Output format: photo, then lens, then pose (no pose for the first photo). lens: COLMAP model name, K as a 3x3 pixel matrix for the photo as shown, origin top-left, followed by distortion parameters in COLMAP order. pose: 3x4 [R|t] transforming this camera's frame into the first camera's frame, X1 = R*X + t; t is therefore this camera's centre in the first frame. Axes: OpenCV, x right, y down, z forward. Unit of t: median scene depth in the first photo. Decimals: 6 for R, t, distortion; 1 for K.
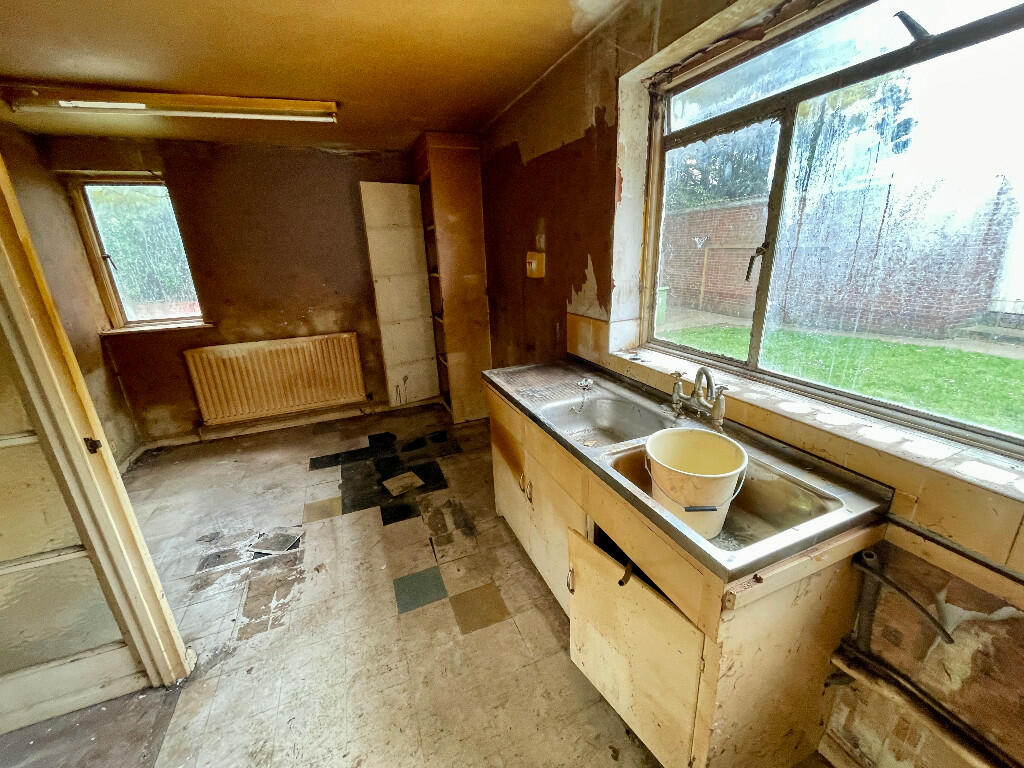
lens RADIAL K [[420.7, 0, 512.0], [0, 420.7, 384.0], [0, 0, 1]] dist [0.009966, -0.002755]
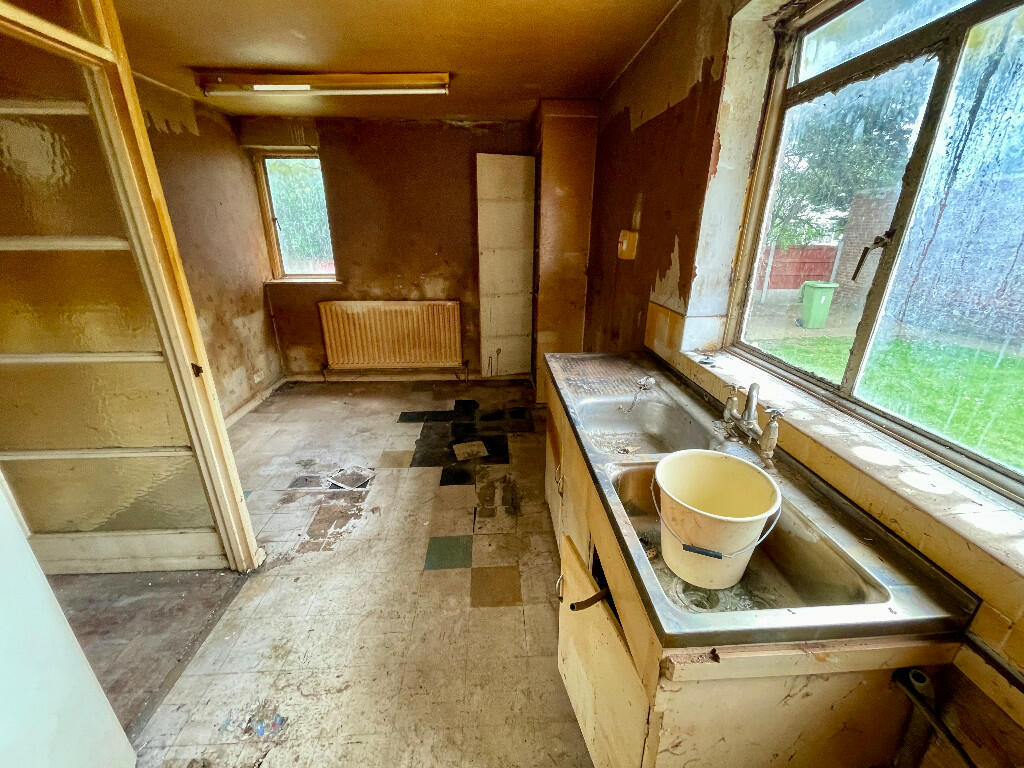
lens RADIAL K [[420.7, 0, 512.0], [0, 420.7, 384.0], [0, 0, 1]] dist [0.009966, -0.002755]
pose [[0.943286, 0.153822, -0.294193, 0.184547], [-0.138961, 0.987756, 0.070902, -0.023131], [0.301498, -0.025999, 0.953112, 0.068320]]
